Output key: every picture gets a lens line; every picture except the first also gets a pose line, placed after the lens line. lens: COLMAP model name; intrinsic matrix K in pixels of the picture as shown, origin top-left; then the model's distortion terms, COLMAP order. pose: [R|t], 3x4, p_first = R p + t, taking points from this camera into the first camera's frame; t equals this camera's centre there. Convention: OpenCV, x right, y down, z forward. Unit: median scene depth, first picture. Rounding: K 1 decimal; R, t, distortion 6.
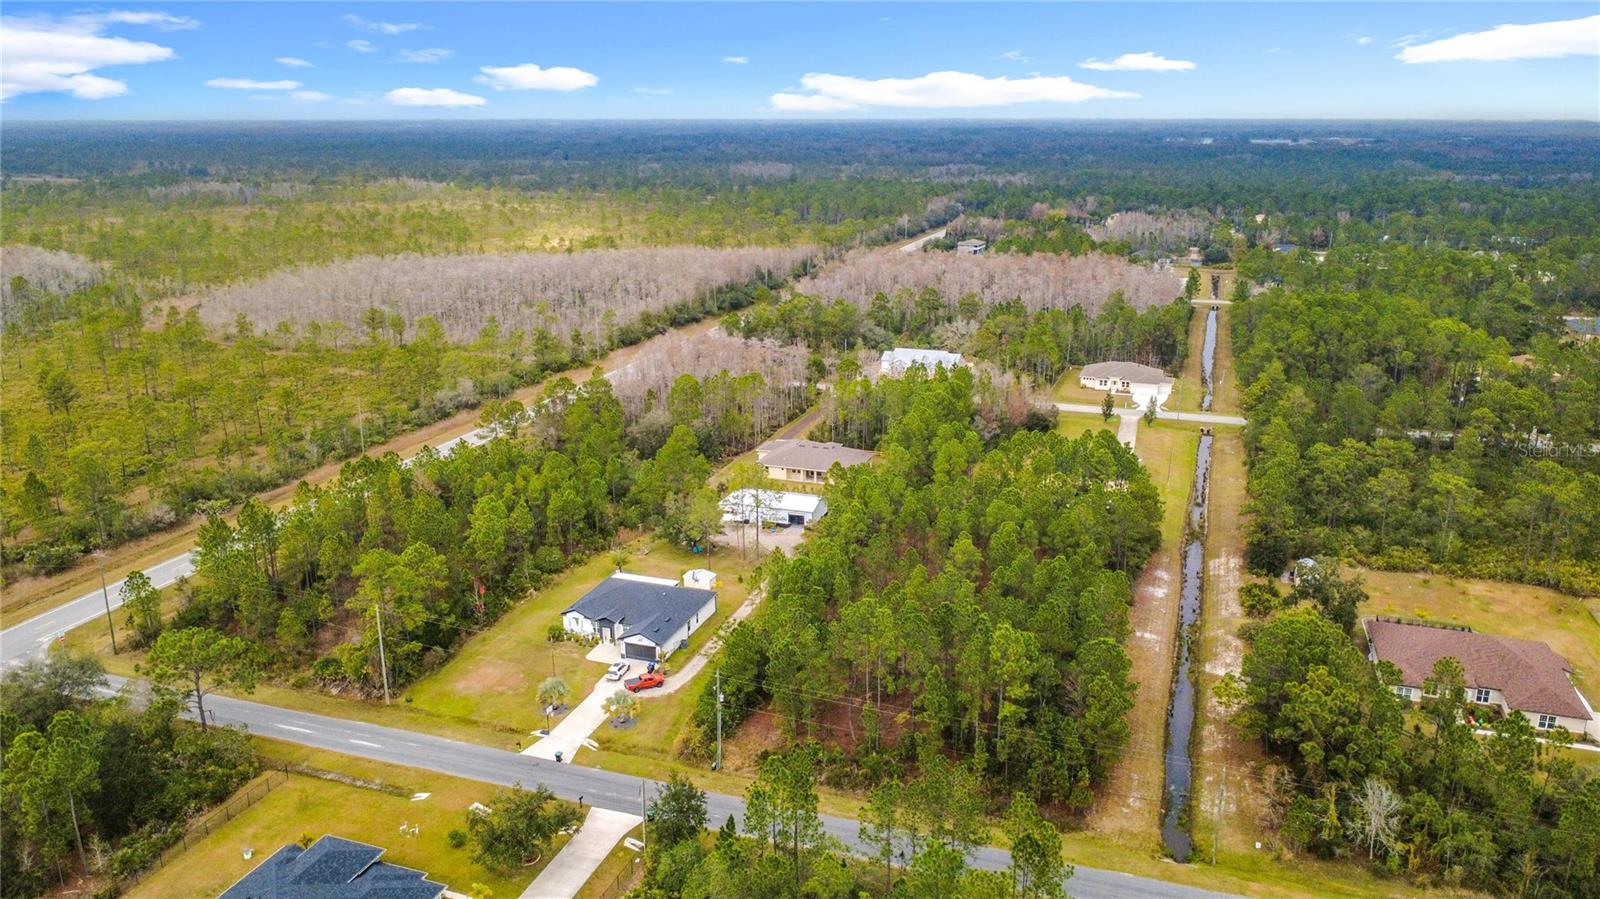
lens RADIAL K [[1151.0, 0, 800.0], [0, 1151.0, 449.5], [0, 0, 1]] dist [0.002127, 0.005295]
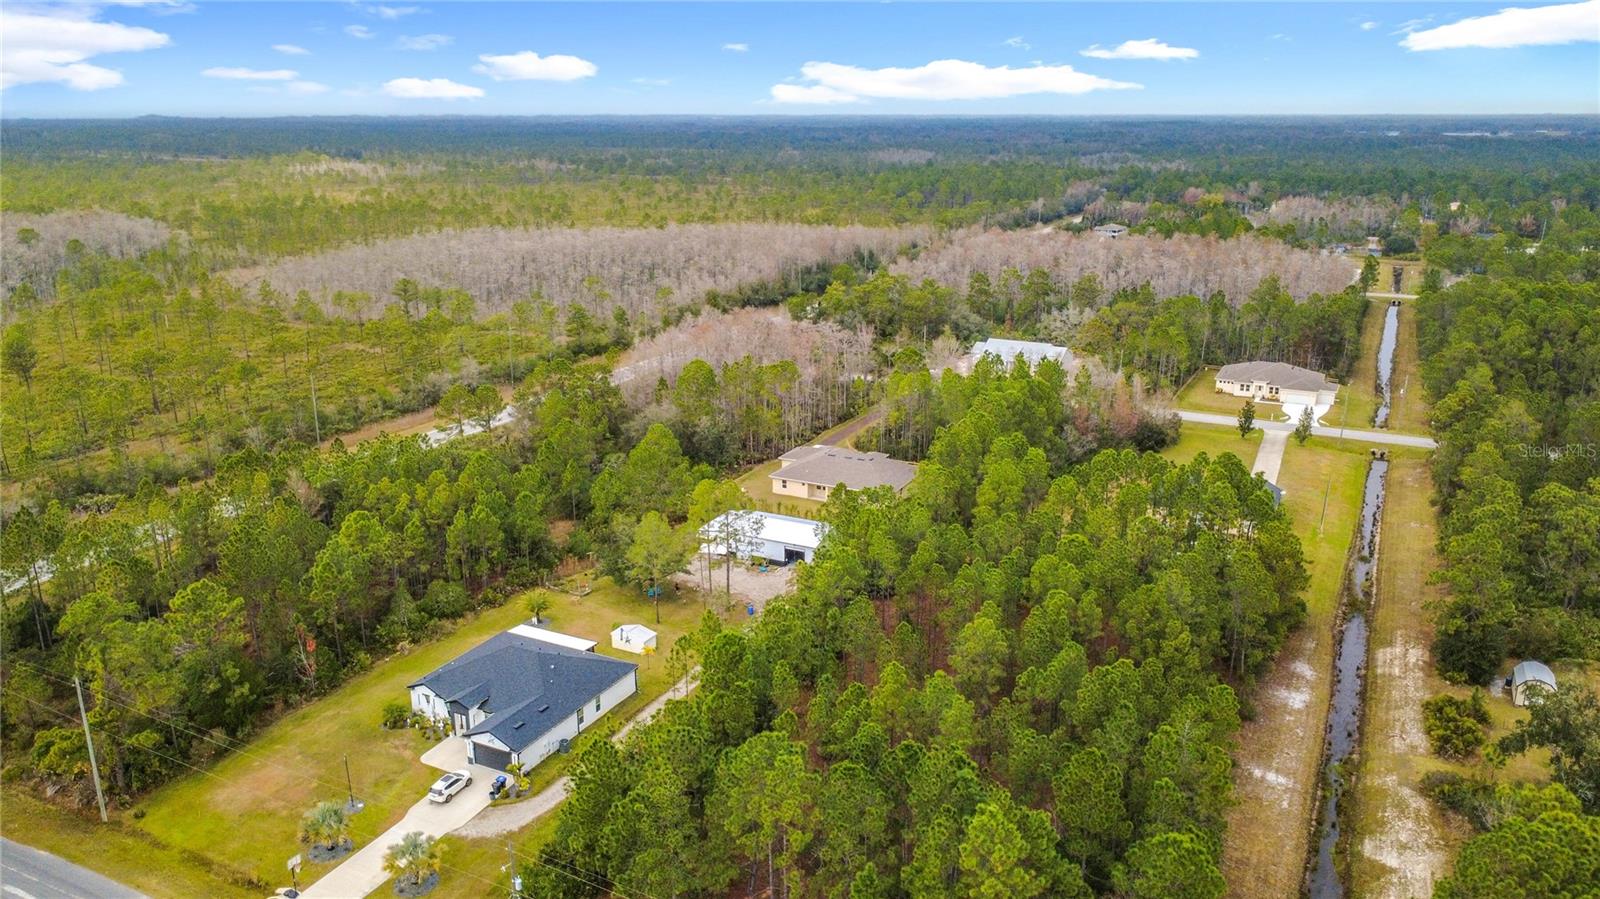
lens RADIAL K [[1135.1, 0, 800.0], [0, 1135.1, 449.5], [0, 0, 1]] dist [0.016792, -0.001904]
pose [[0.990852, 0.039027, -0.129185, 0.073569], [-0.038242, 0.999232, 0.008550, -0.011882], [0.129420, -0.003532, 0.991584, 0.211903]]
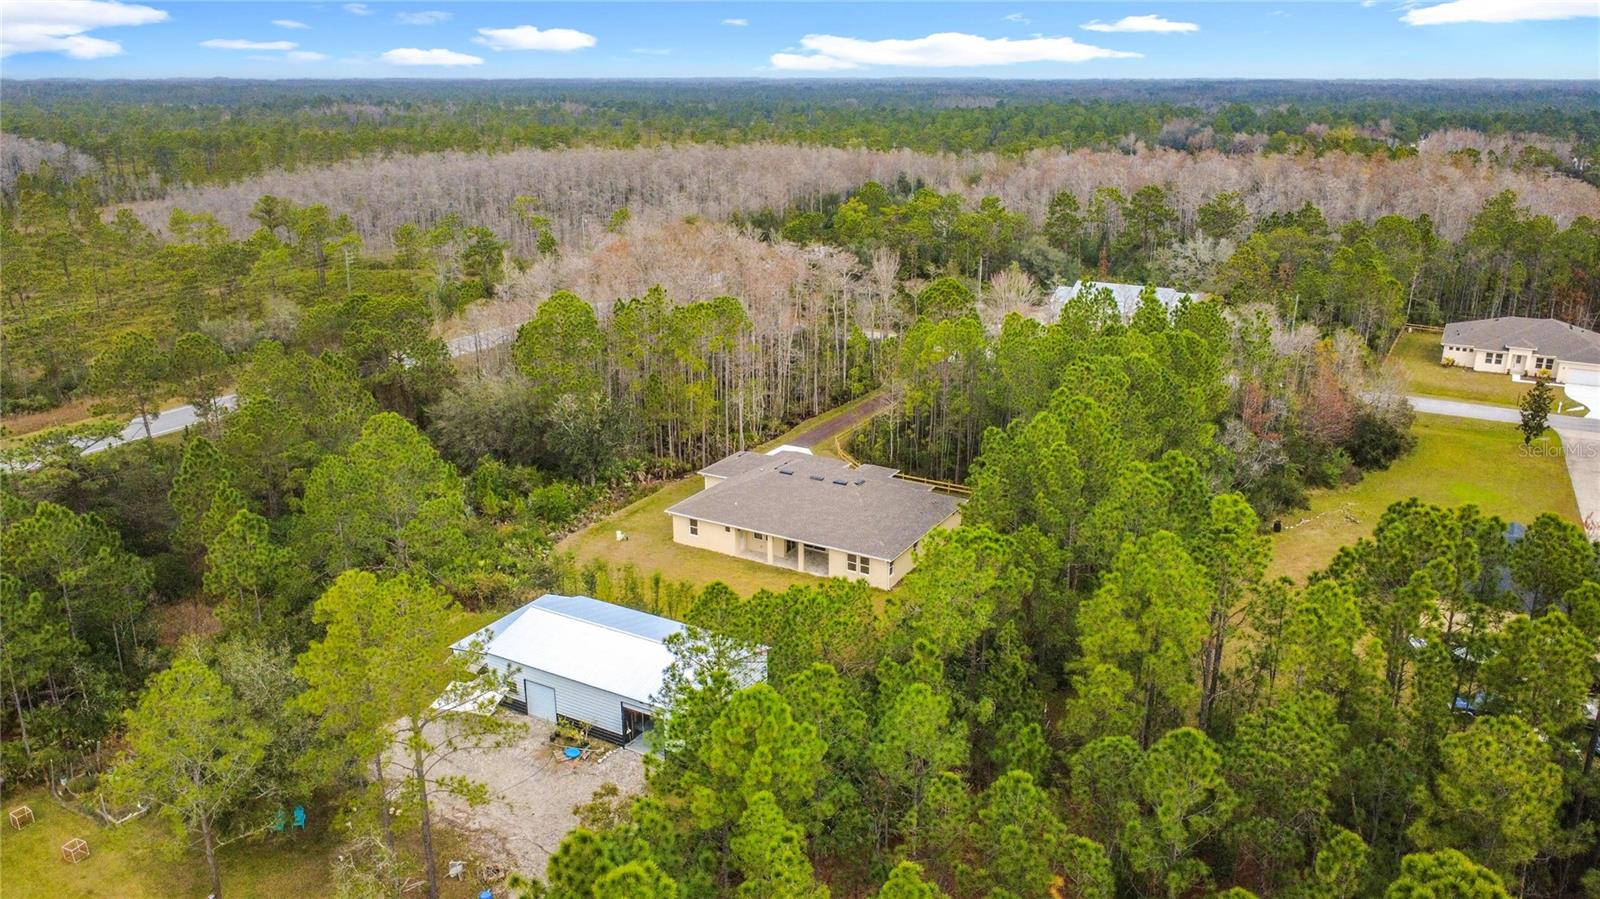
lens RADIAL K [[1151.0, 0, 800.0], [0, 1151.0, 449.5], [0, 0, 1]] dist [0.002127, 0.005295]
pose [[0.981371, 0.059005, -0.182834, 0.074724], [-0.053291, 0.997929, 0.036015, -0.024579], [0.184581, -0.025601, 0.982484, 0.547026]]
